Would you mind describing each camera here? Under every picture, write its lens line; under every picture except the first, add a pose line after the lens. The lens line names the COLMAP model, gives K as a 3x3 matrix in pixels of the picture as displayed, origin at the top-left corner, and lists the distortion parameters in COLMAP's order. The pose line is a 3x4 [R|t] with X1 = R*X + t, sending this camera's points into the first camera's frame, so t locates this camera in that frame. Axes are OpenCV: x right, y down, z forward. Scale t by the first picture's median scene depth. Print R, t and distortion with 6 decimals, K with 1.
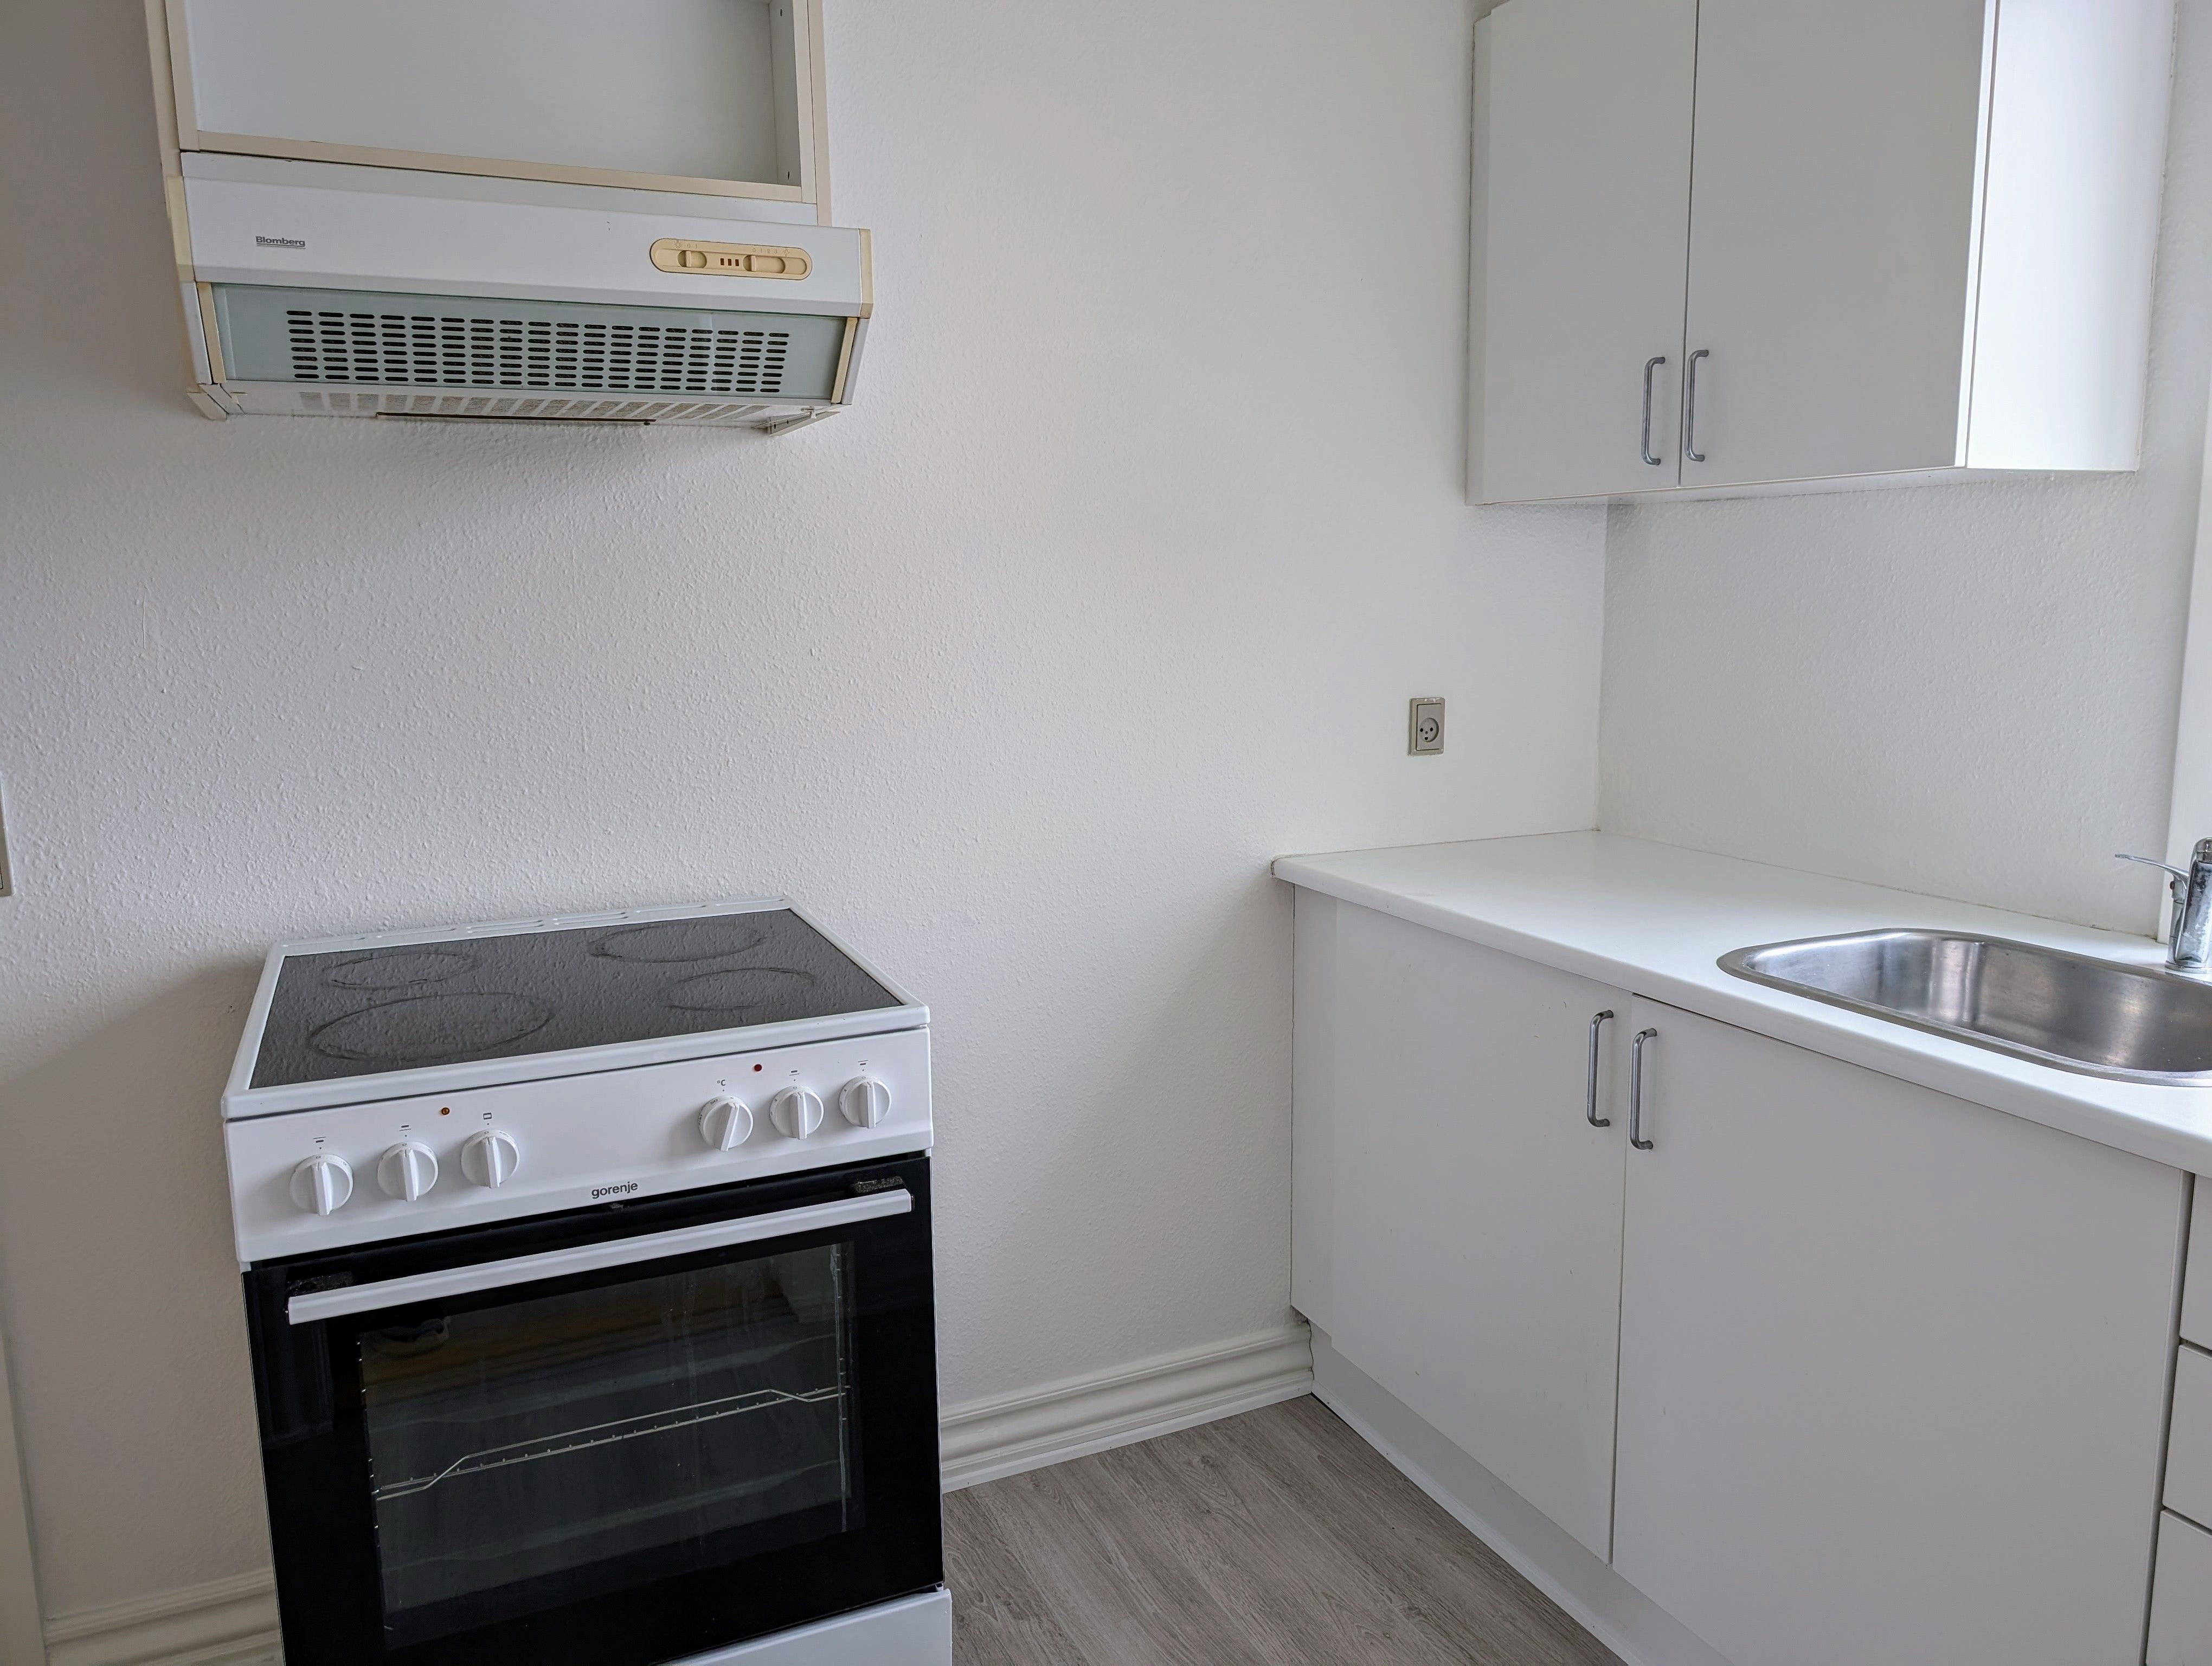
lens RADIAL K [[1577.2, 0, 1108.1], [0, 1577.2, 834.4], [0, 0, 1]] dist [-0.006783, -0.001897]
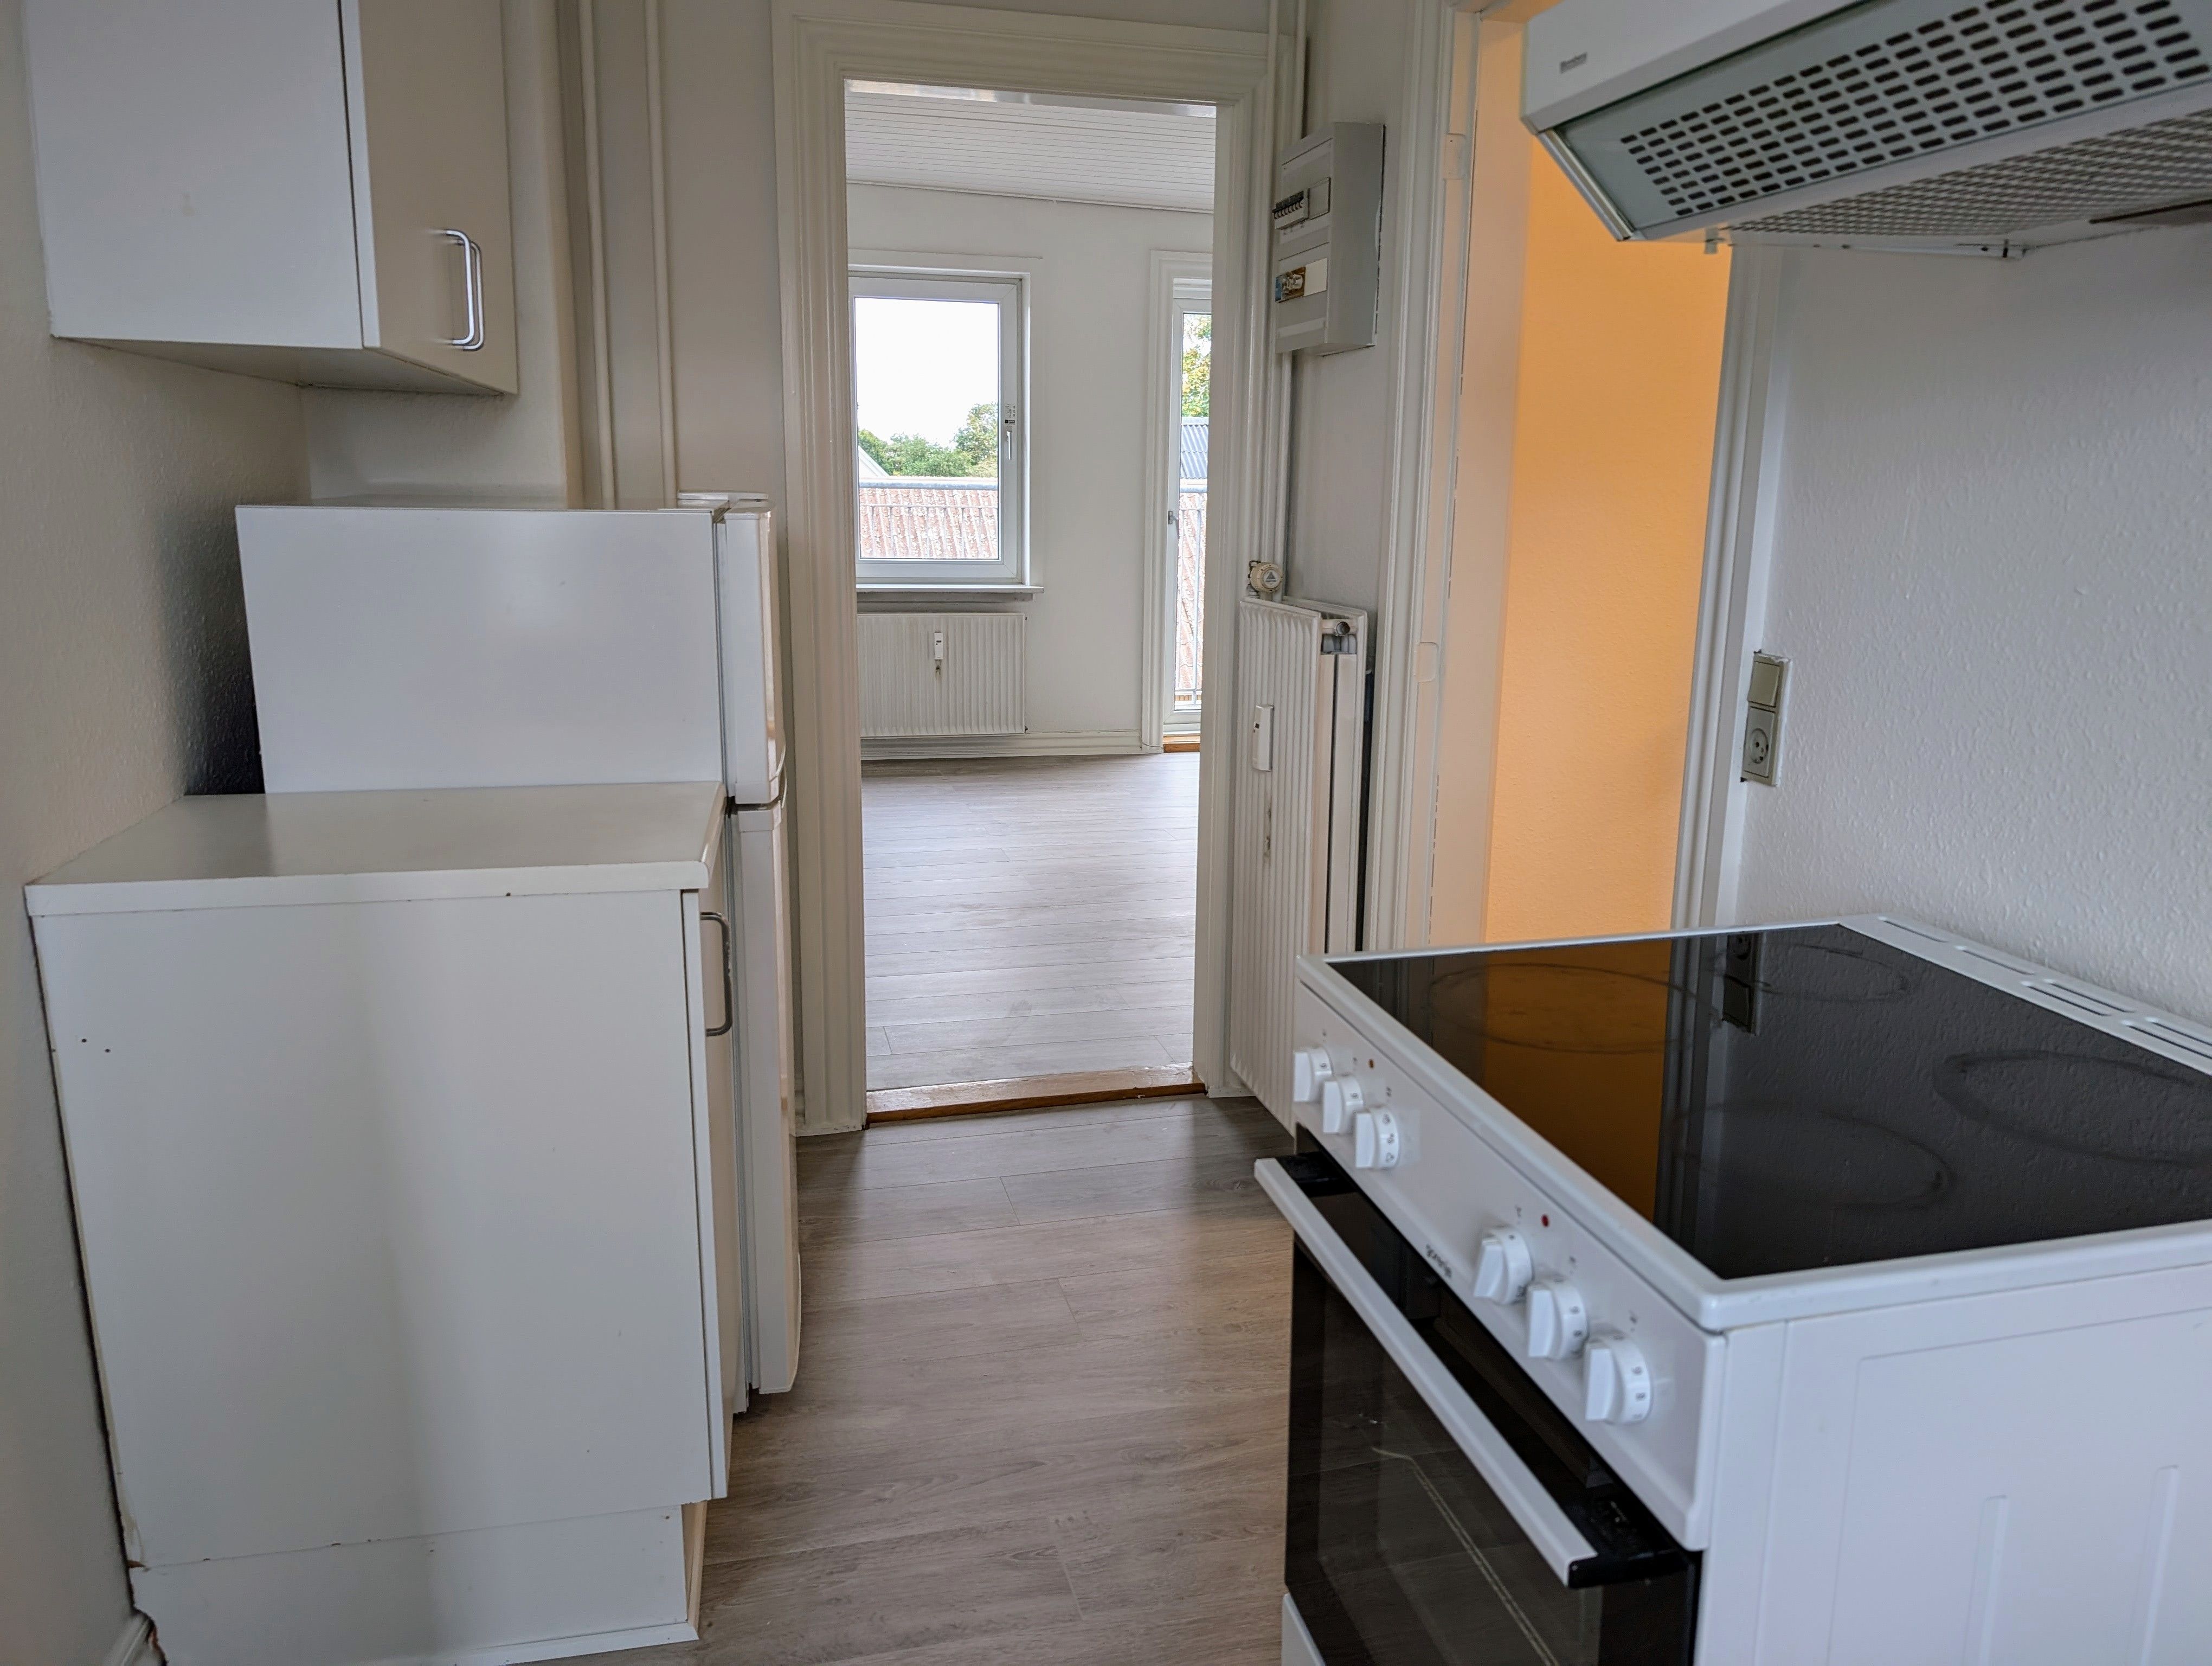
lens RADIAL K [[1577.2, 0, 1111.1], [0, 1577.2, 826.4], [0, 0, 1]] dist [-0.006783, -0.001897]
pose [[-0.175555, 0.223375, -0.958793, 0.316341], [-0.165588, 0.953343, 0.252425, -0.113258], [0.970444, 0.203079, -0.130376, 0.698087]]
